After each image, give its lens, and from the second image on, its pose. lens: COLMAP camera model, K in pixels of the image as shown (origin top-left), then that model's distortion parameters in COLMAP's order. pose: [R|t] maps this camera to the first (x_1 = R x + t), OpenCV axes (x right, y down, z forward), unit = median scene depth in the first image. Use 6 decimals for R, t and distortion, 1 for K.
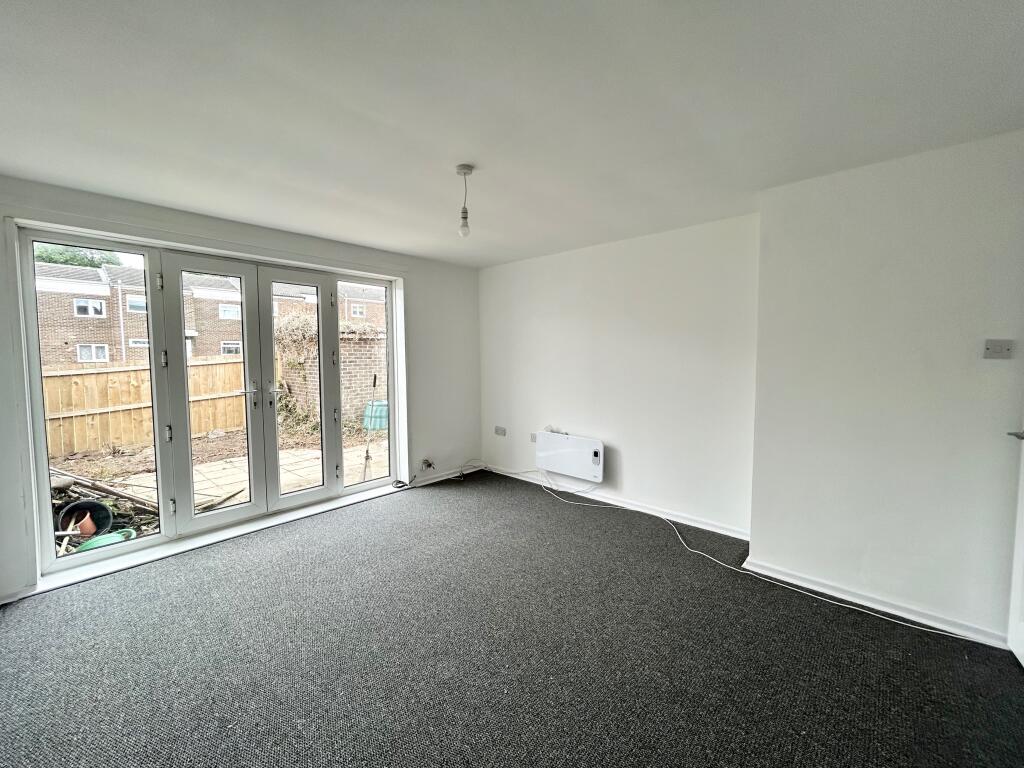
lens RADIAL K [[413.9, 0, 513.9], [0, 413.9, 384.6], [0, 0, 1]] dist [-0.001858, -0.000169]
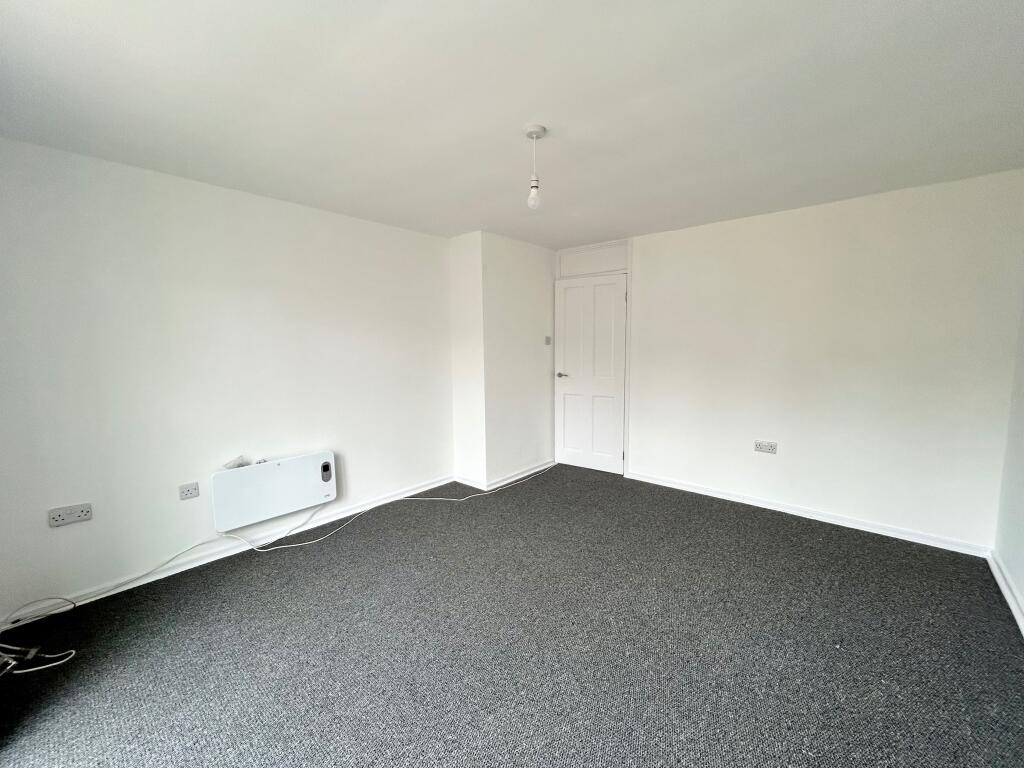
lens RADIAL K [[413.9, 0, 503.2], [0, 413.9, 383.4], [0, 0, 1]] dist [-0.001858, -0.000169]
pose [[0.002160, -0.101946, 0.994788, -0.611421], [0.085597, 0.991158, 0.101388, -0.051205], [-0.996327, 0.084932, 0.010867, 0.647005]]
